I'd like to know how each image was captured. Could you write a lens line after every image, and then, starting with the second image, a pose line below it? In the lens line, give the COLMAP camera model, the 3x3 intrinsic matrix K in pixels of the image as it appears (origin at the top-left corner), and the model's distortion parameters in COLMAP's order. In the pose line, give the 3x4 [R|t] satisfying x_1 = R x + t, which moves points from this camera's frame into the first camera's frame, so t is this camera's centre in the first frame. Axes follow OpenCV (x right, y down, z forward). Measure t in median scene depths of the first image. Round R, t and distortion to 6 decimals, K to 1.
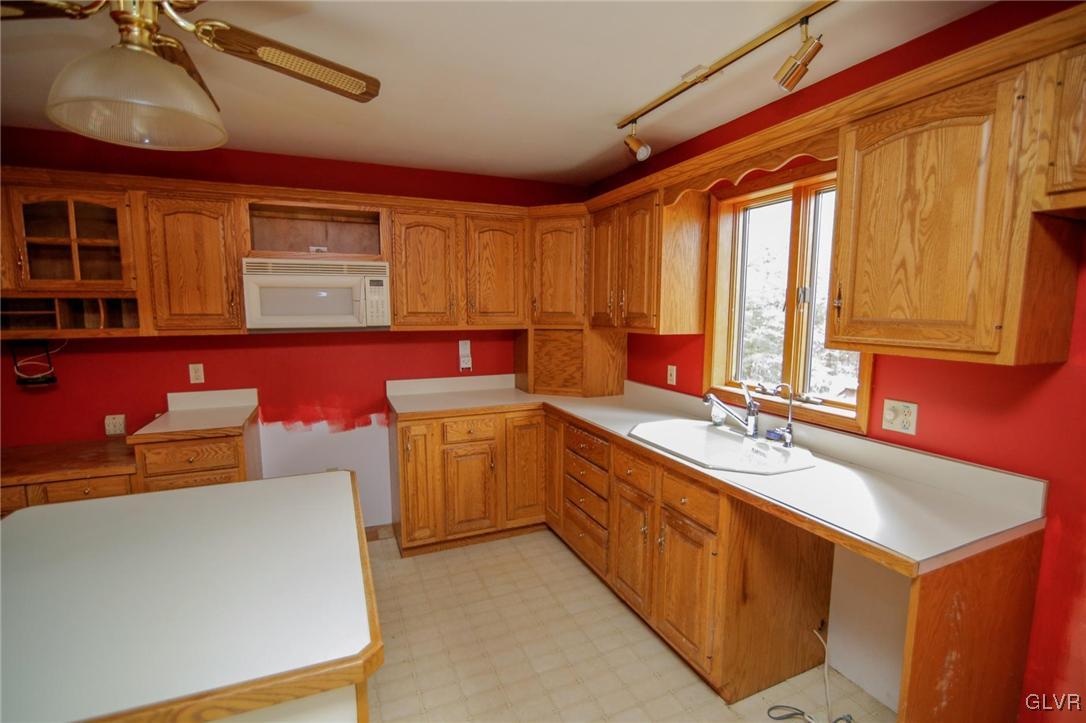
lens RADIAL K [[490.9, 0, 546.5], [0, 490.9, 361.8], [0, 0, 1]] dist [-0.020655, -0.000426]
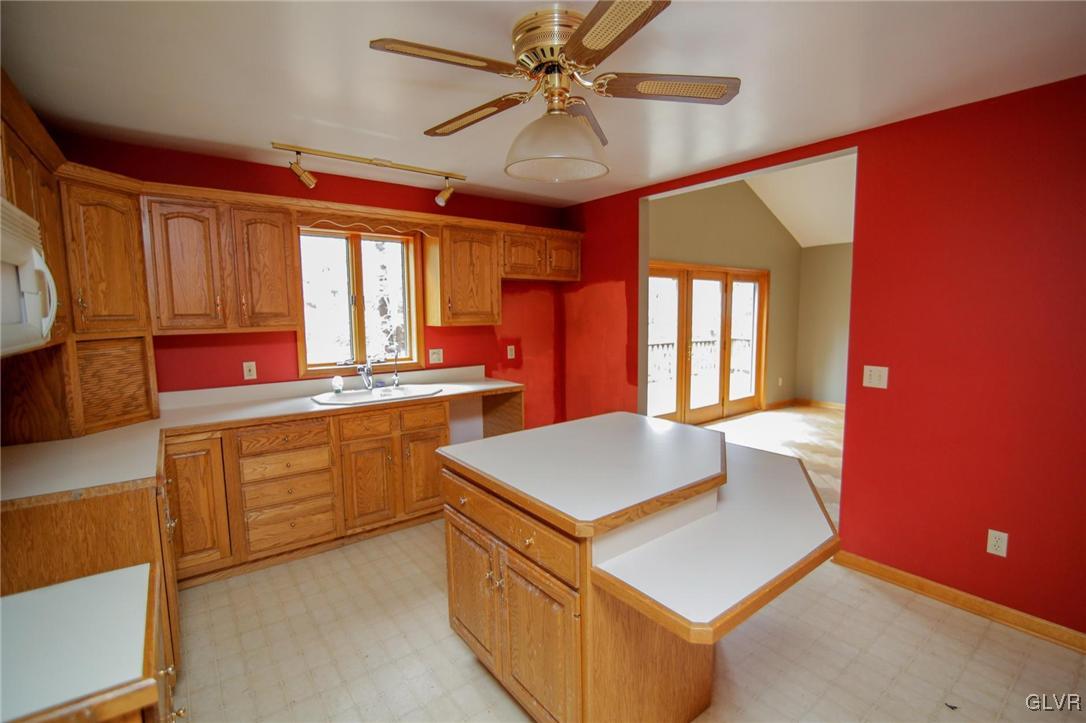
lens RADIAL K [[490.9, 0, 542.6], [0, 490.9, 366.9], [0, 0, 1]] dist [-0.020655, -0.000426]
pose [[-0.227612, -0.108944, 0.967638, -1.111507], [0.117100, 0.983448, 0.138269, -0.064951], [-0.966685, 0.144782, -0.211087, 0.707529]]
